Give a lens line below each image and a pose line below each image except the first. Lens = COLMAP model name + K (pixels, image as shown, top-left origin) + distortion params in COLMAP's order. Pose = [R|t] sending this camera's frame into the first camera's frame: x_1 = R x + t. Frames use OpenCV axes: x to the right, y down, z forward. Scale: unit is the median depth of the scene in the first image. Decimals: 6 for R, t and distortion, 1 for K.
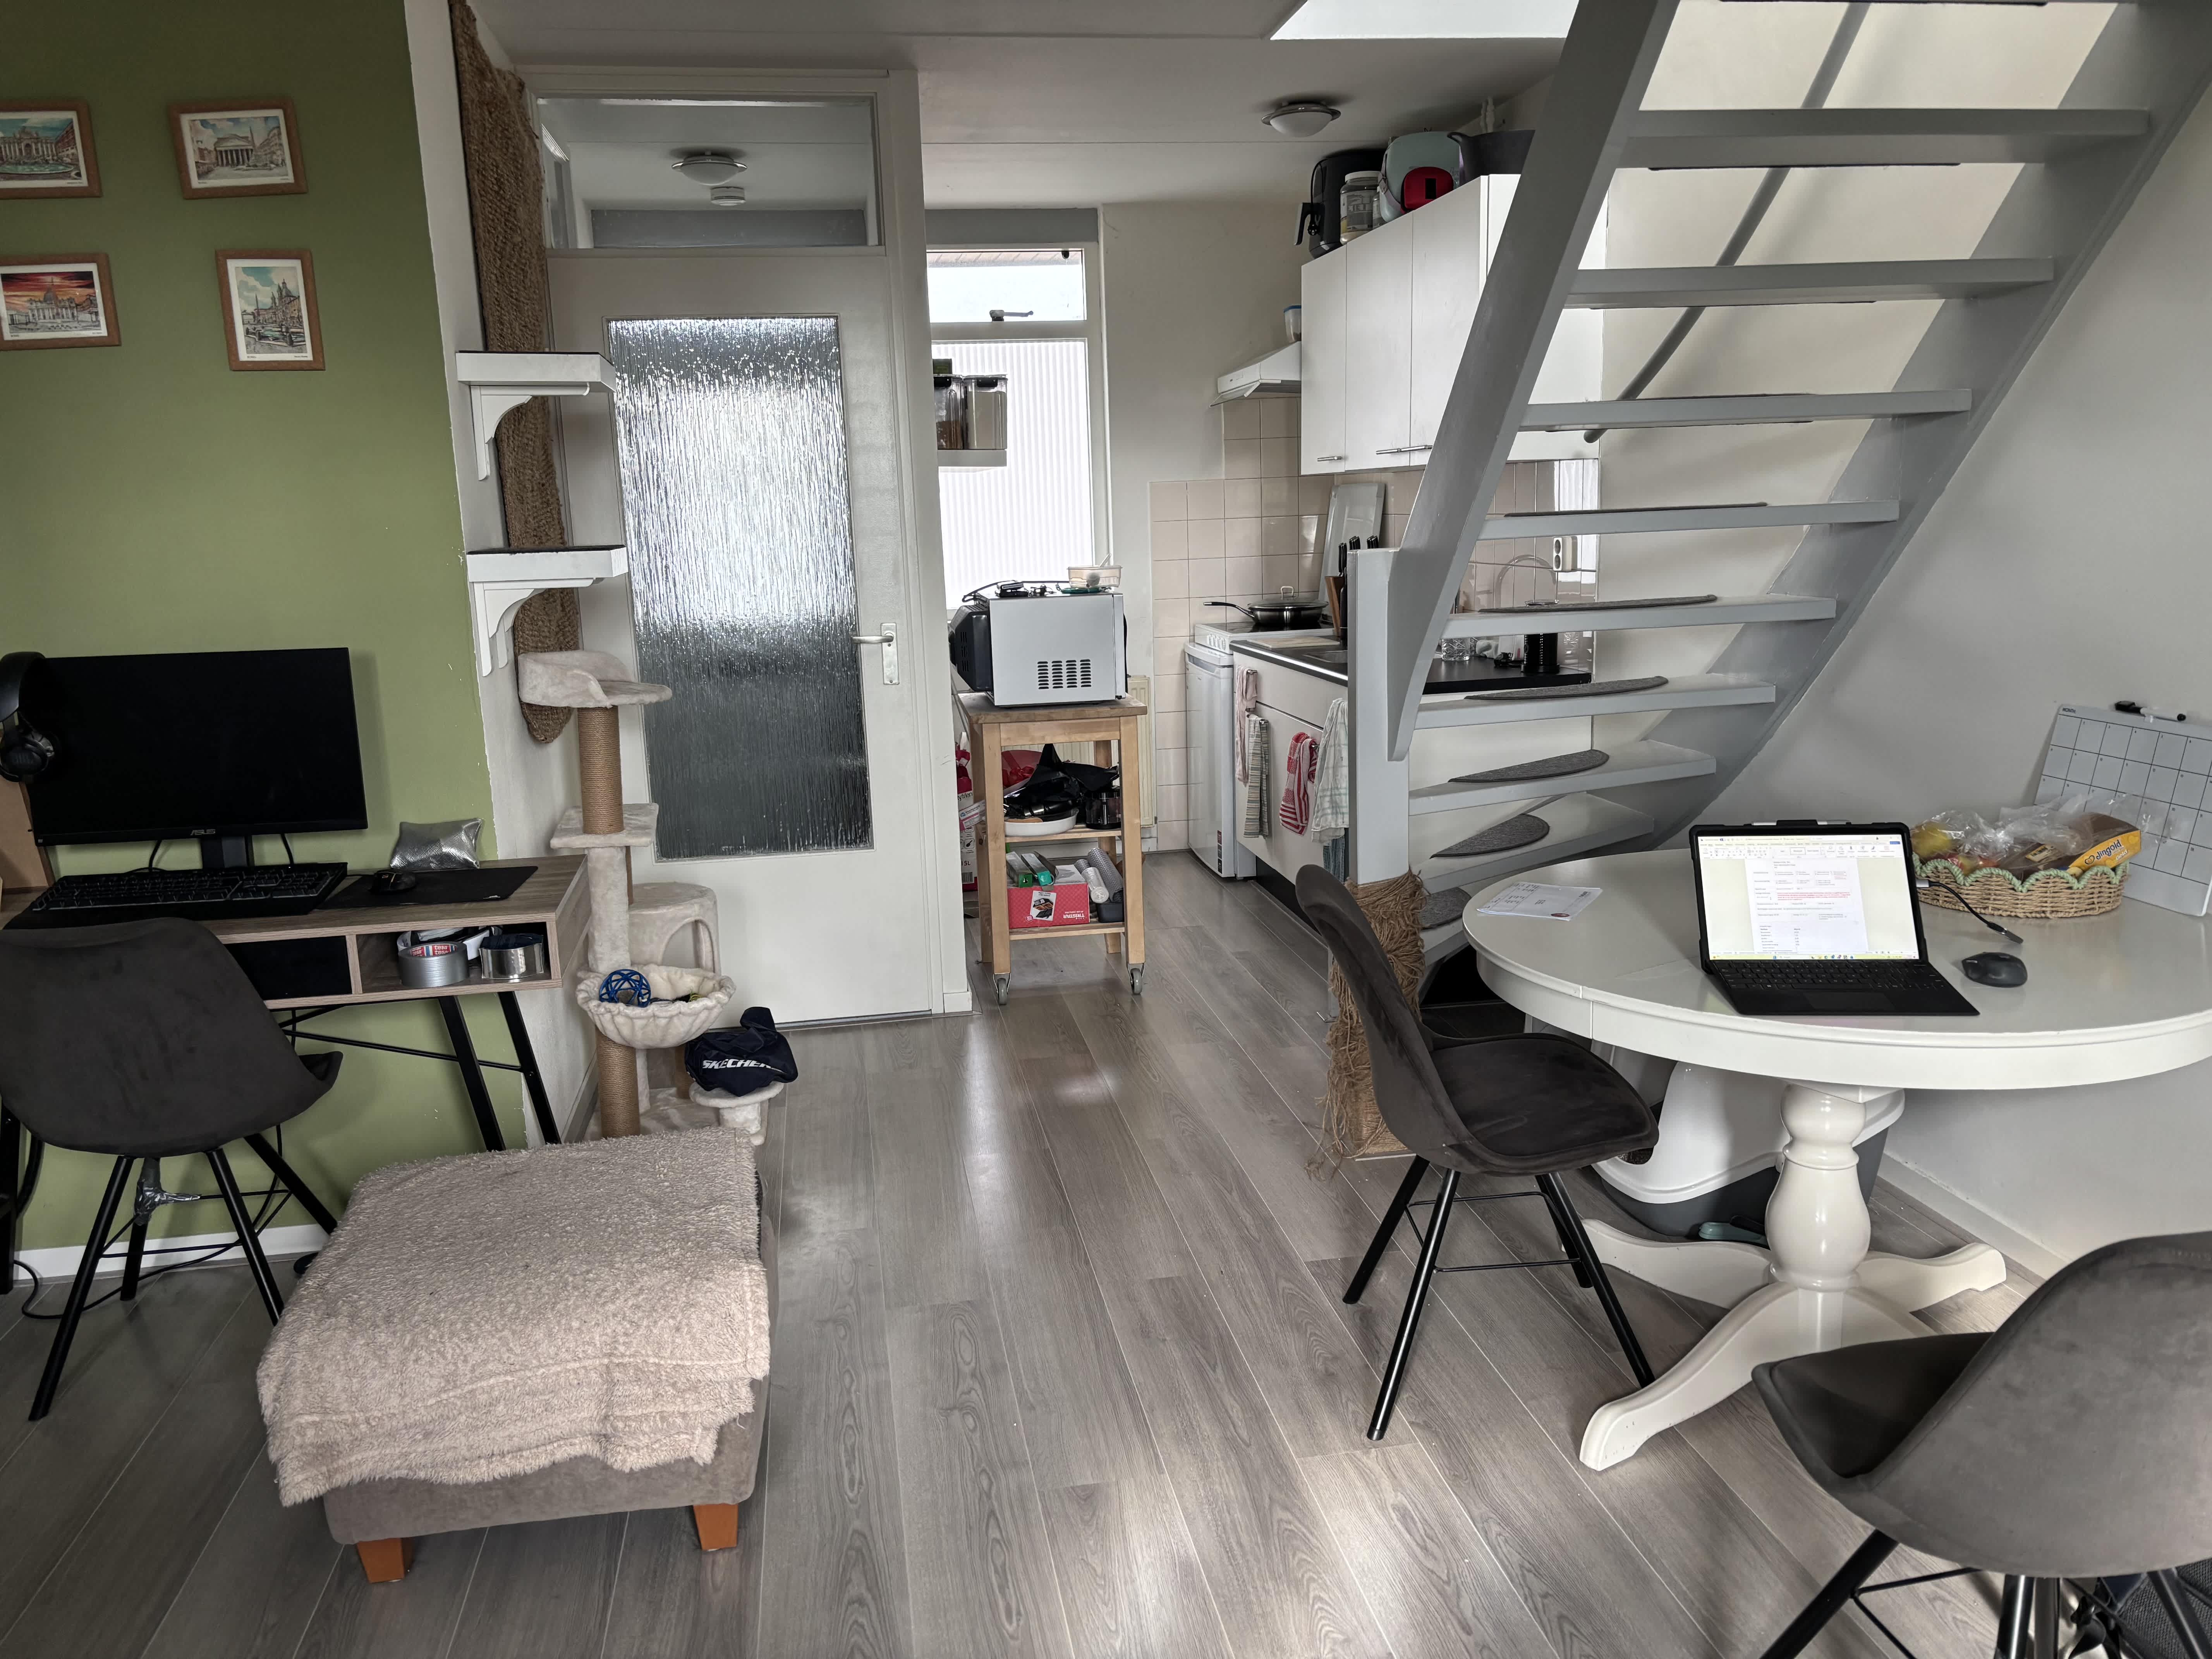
lens RADIAL K [[1661.0, 0, 1090.8], [0, 1661.0, 831.7], [0, 0, 1]] dist [0.036635, -0.024893]
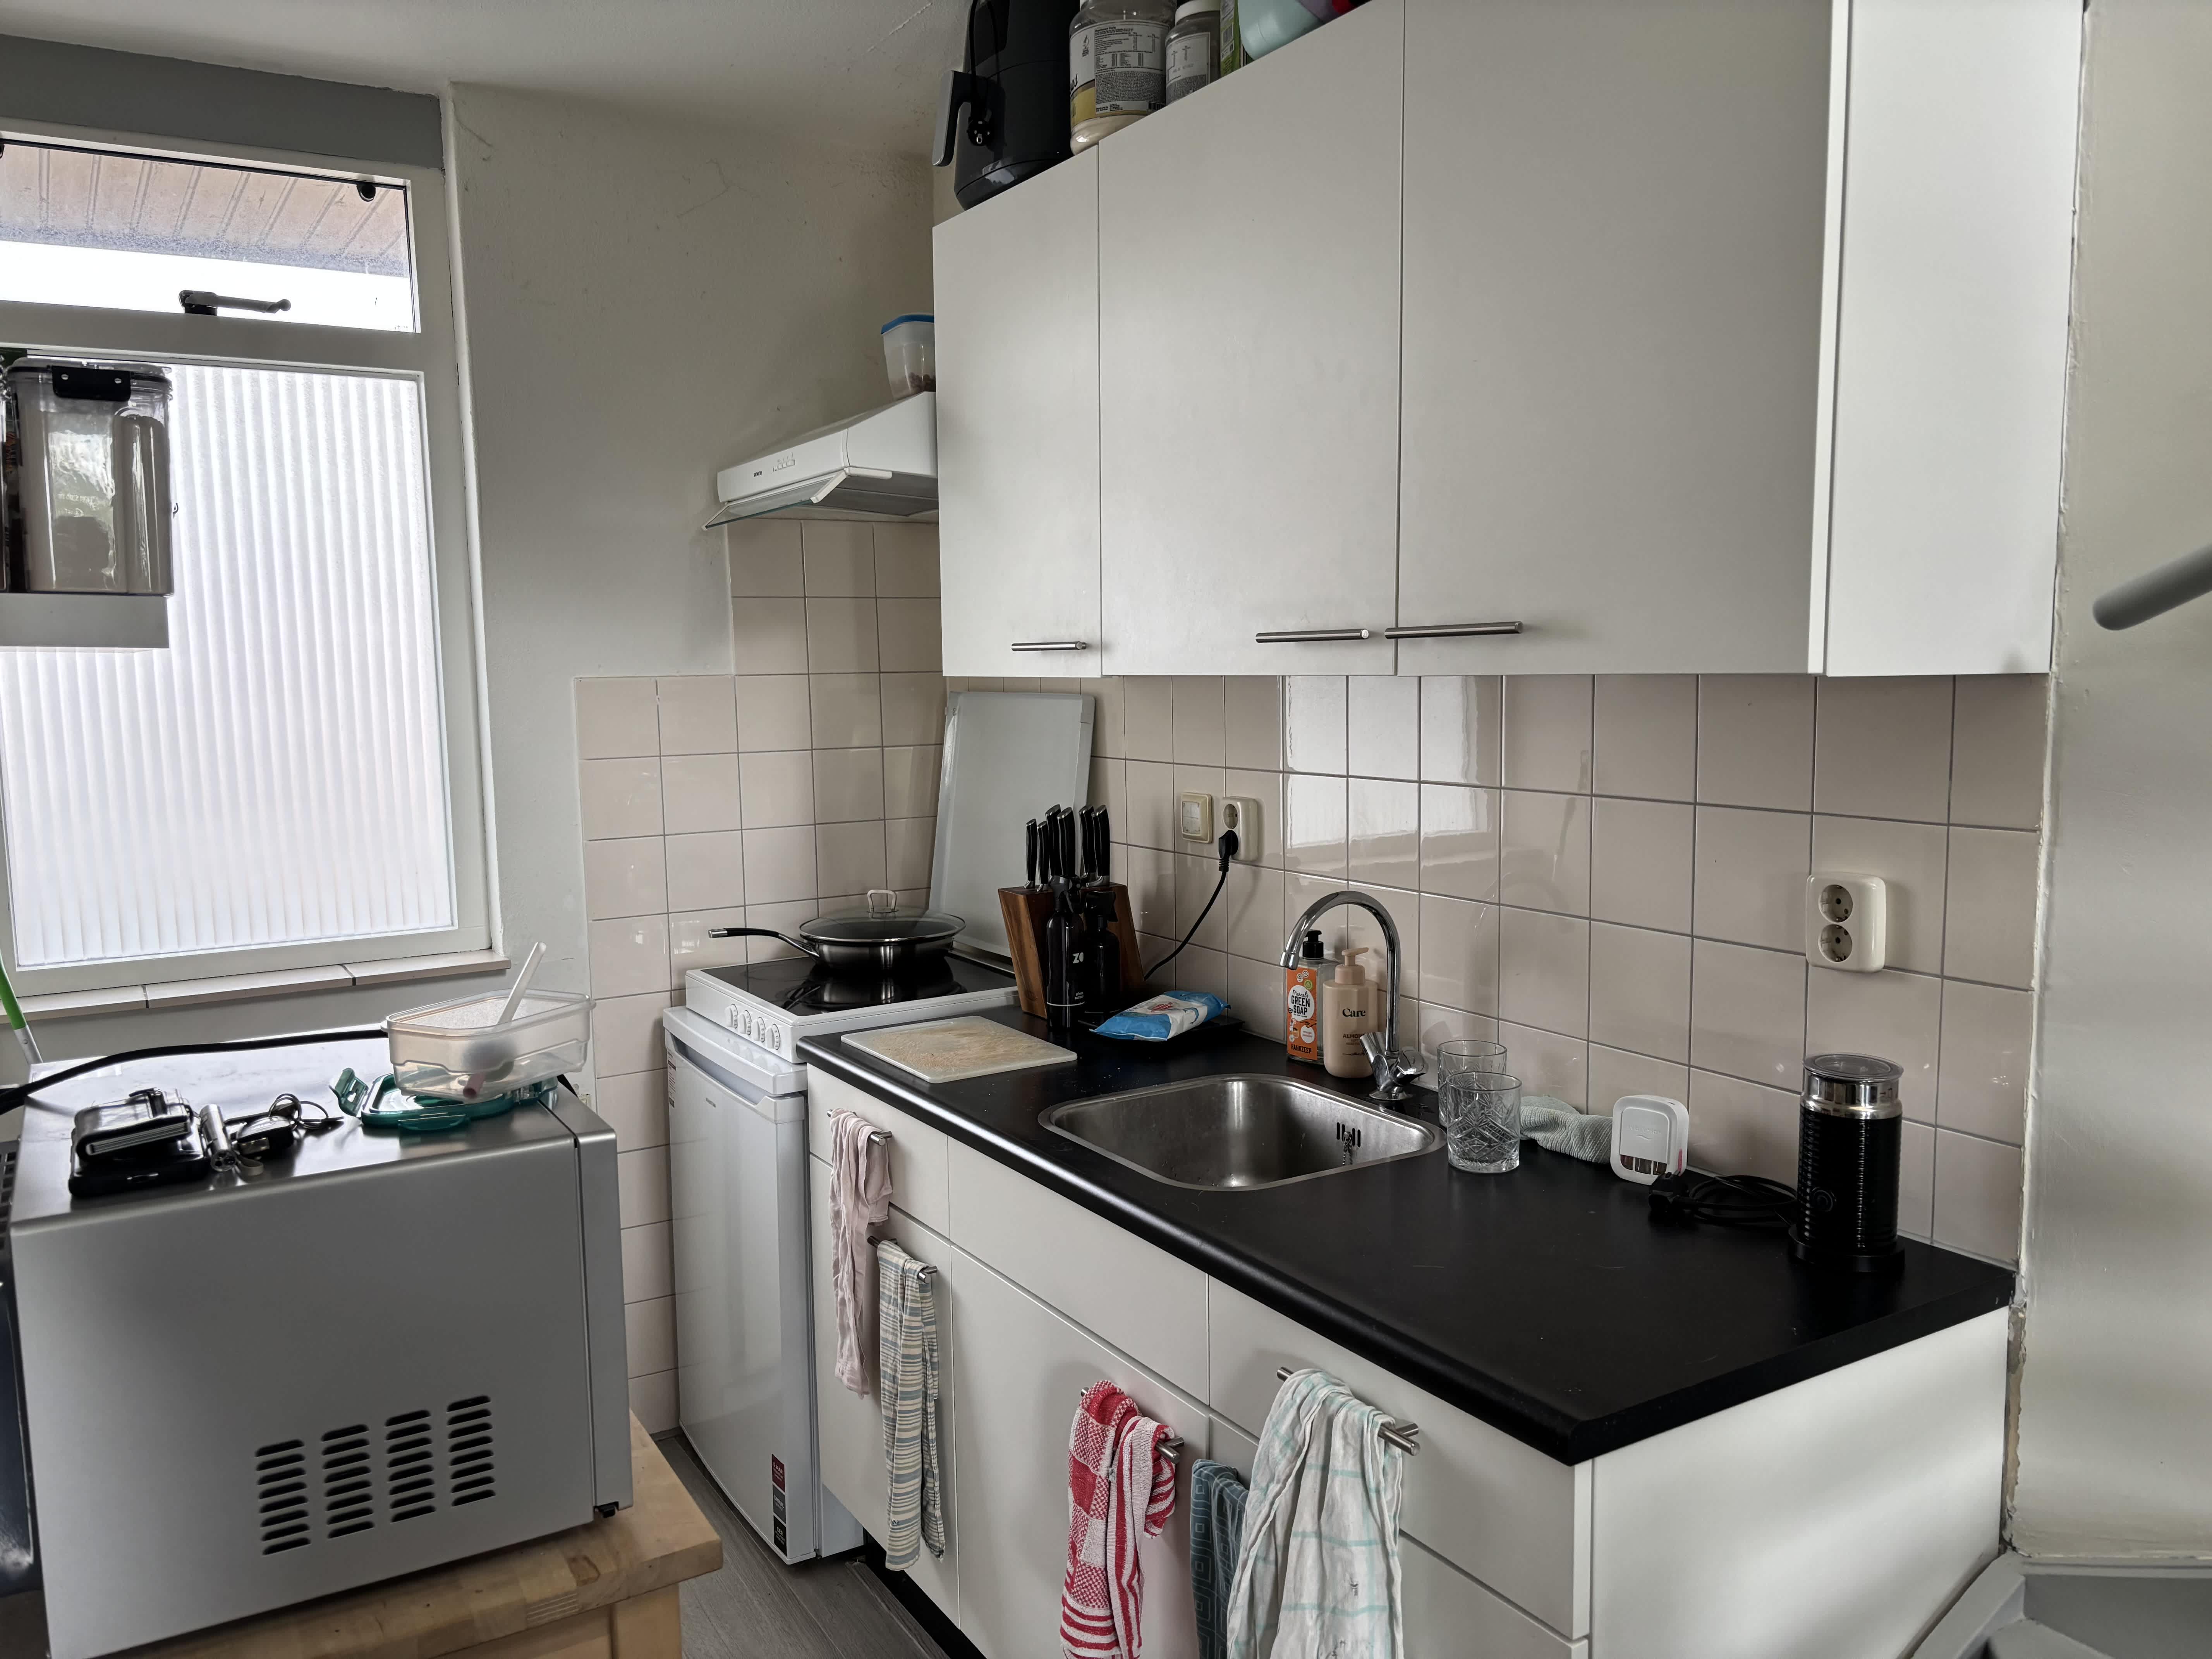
lens RADIAL K [[1661.0, 0, 1120.9], [0, 1661.0, 849.2], [0, 0, 1]] dist [0.036635, -0.024893]
pose [[0.922925, -0.025284, 0.384149, -0.005832], [0.059889, 0.995122, -0.078388, -0.127535], [-0.380294, 0.095353, 0.919937, 0.561464]]
